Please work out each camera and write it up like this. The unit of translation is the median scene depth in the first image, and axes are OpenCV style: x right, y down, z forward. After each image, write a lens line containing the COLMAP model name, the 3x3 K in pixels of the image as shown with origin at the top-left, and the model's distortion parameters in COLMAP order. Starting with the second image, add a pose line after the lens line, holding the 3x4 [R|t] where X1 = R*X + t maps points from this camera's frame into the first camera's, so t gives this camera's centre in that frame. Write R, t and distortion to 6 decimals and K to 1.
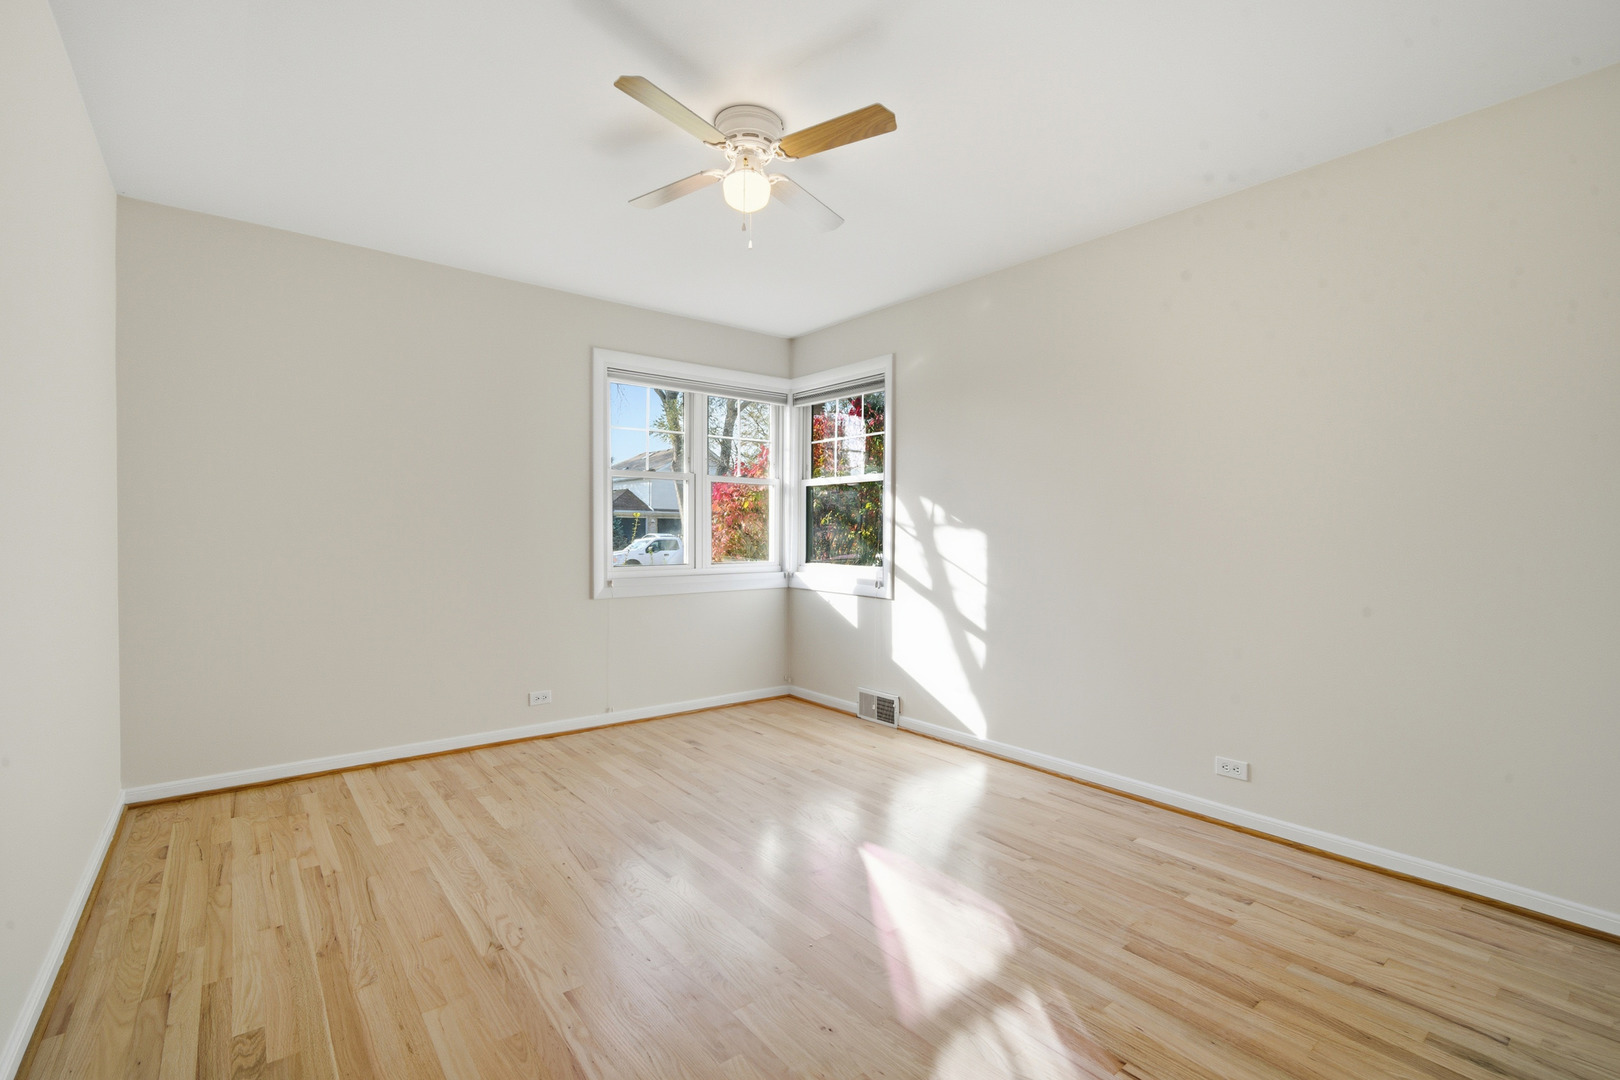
lens RADIAL K [[728.4, 0, 810.0], [0, 728.4, 540.0], [0, 0, 1]] dist [-0.001950, 0.000038]
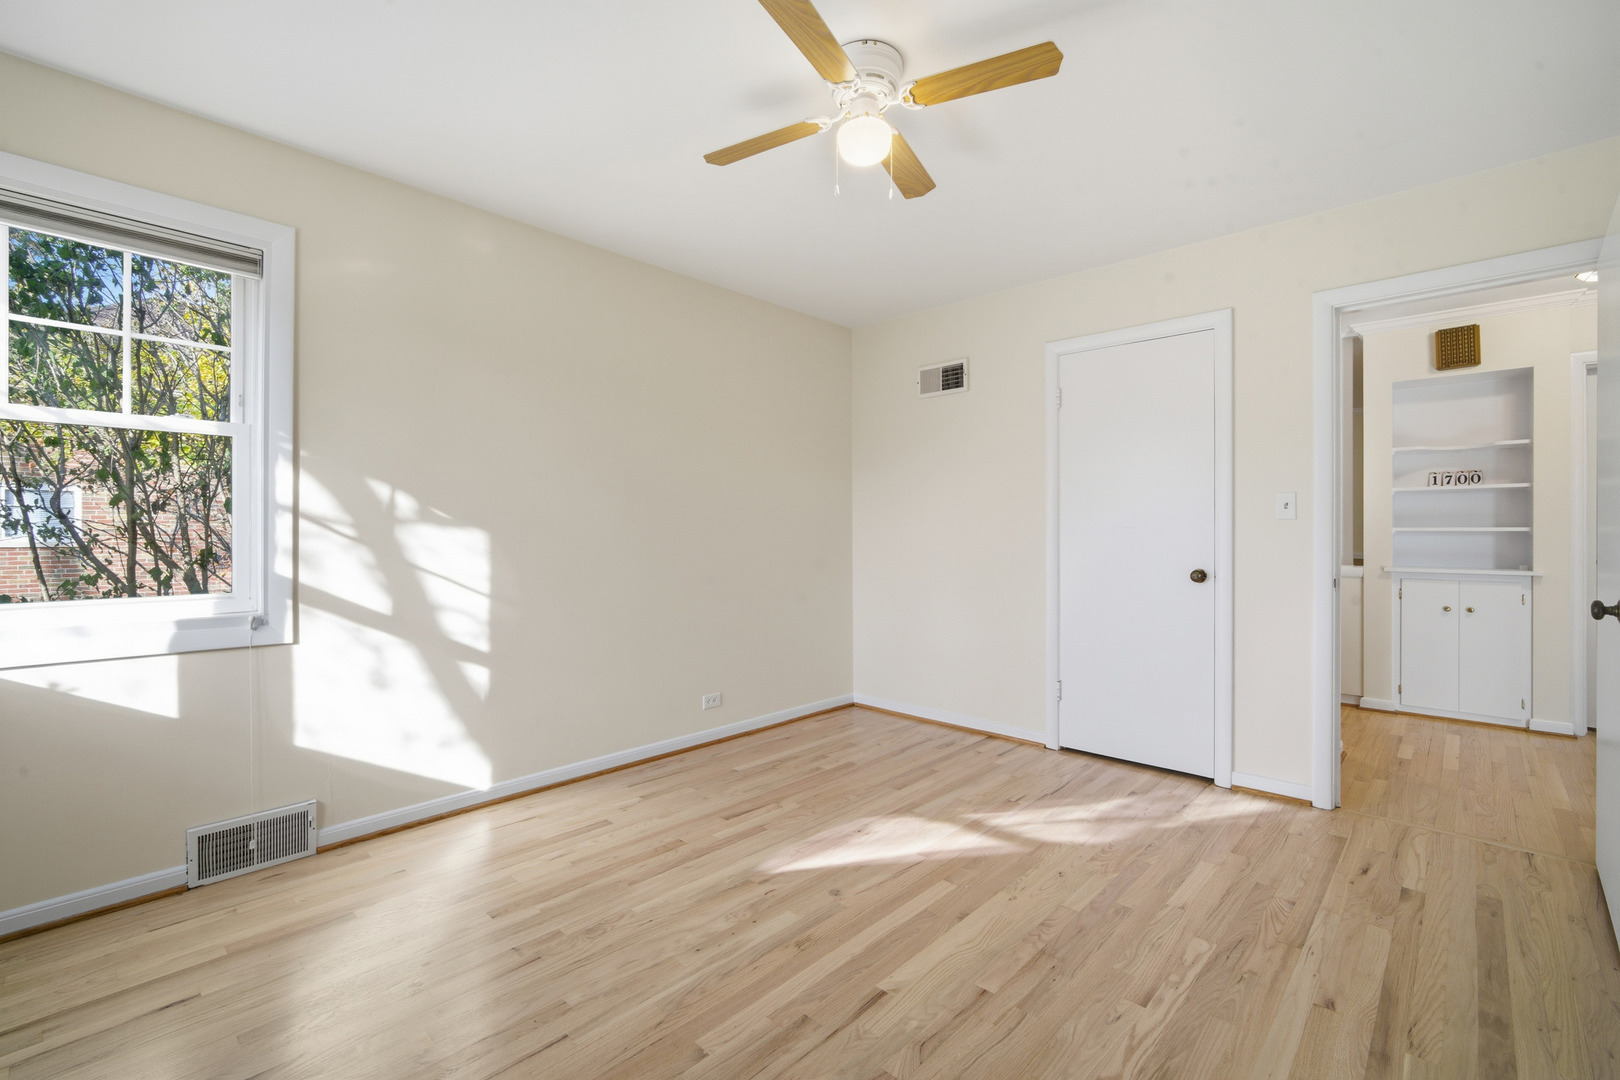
lens RADIAL K [[702.2, 0, 809.3], [0, 702.2, 530.7], [0, 0, 1]] dist [-0.012873, 0.004011]
pose [[-0.140922, -0.004268, 0.990011, -0.580654], [0.006687, 0.999964, 0.005263, -0.011592], [-0.989998, 0.007362, -0.140889, 0.762599]]
